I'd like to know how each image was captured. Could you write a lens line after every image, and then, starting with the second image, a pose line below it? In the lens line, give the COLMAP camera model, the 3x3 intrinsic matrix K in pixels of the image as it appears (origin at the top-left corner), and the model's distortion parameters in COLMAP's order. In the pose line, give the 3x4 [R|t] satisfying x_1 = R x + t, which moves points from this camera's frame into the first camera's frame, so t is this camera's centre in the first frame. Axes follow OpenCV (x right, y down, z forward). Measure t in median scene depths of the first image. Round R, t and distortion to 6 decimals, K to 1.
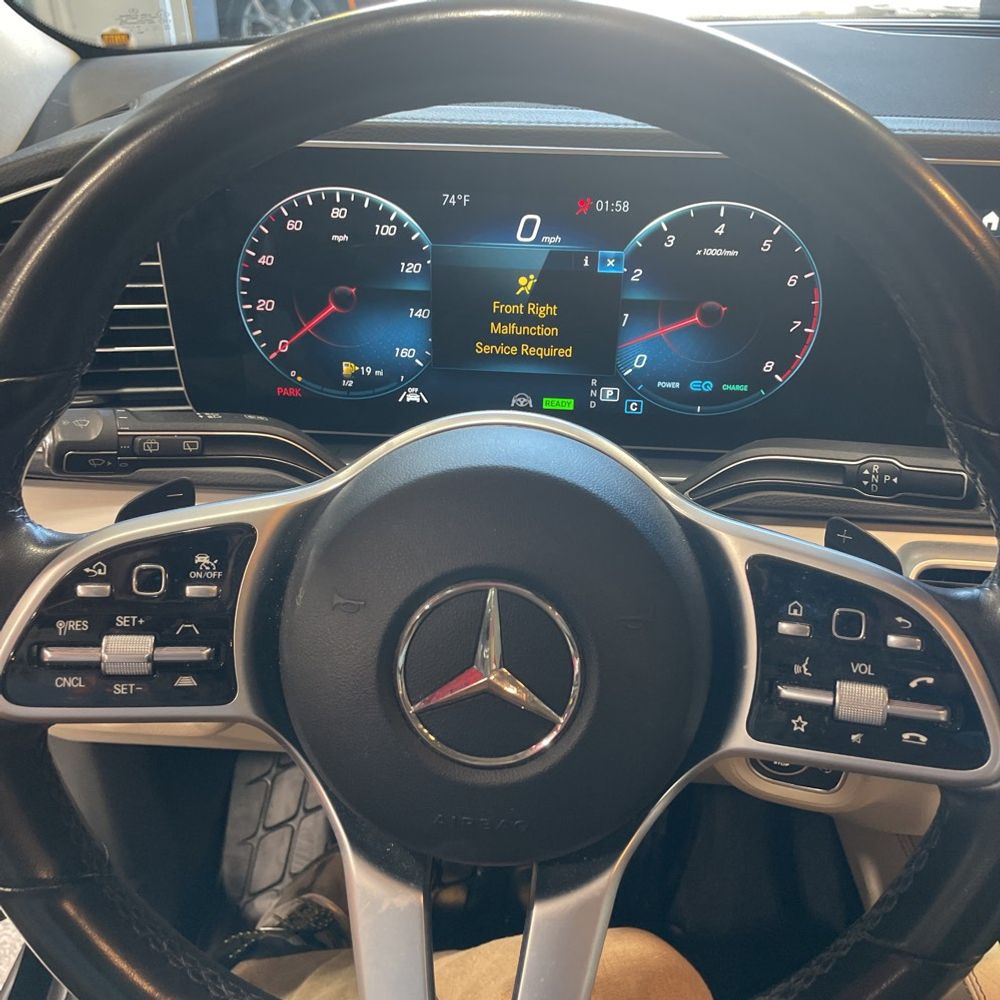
lens RADIAL K [[1013.9, 0, 502.4], [0, 1013.9, 495.1], [0, 0, 1]] dist [0.031484, 0.000000]
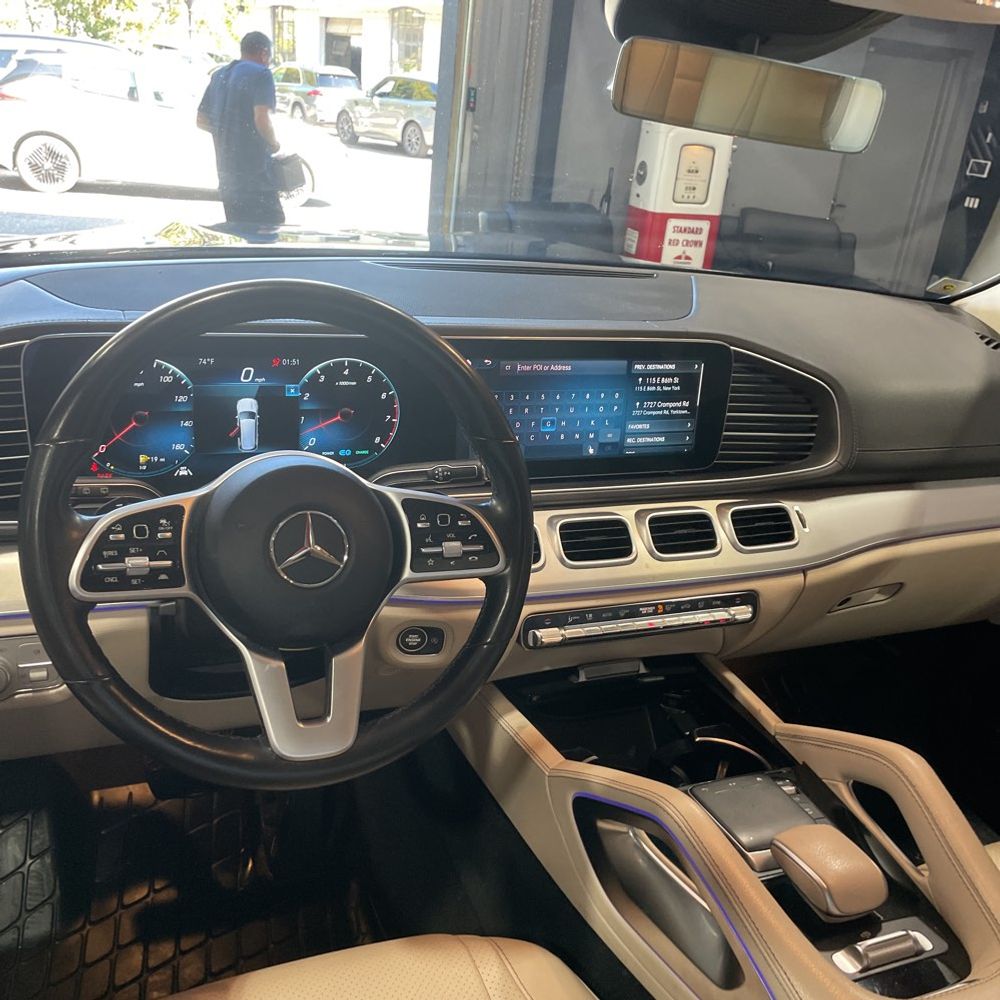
lens RADIAL K [[1013.9, 0, 484.0], [0, 1013.9, 510.4], [0, 0, 1]] dist [0.031484, 0.000000]
pose [[0.898001, -0.092898, 0.430075, -0.417645], [0.156226, 0.981088, -0.114282, 0.269619], [-0.411325, 0.169814, 0.895530, -0.829146]]
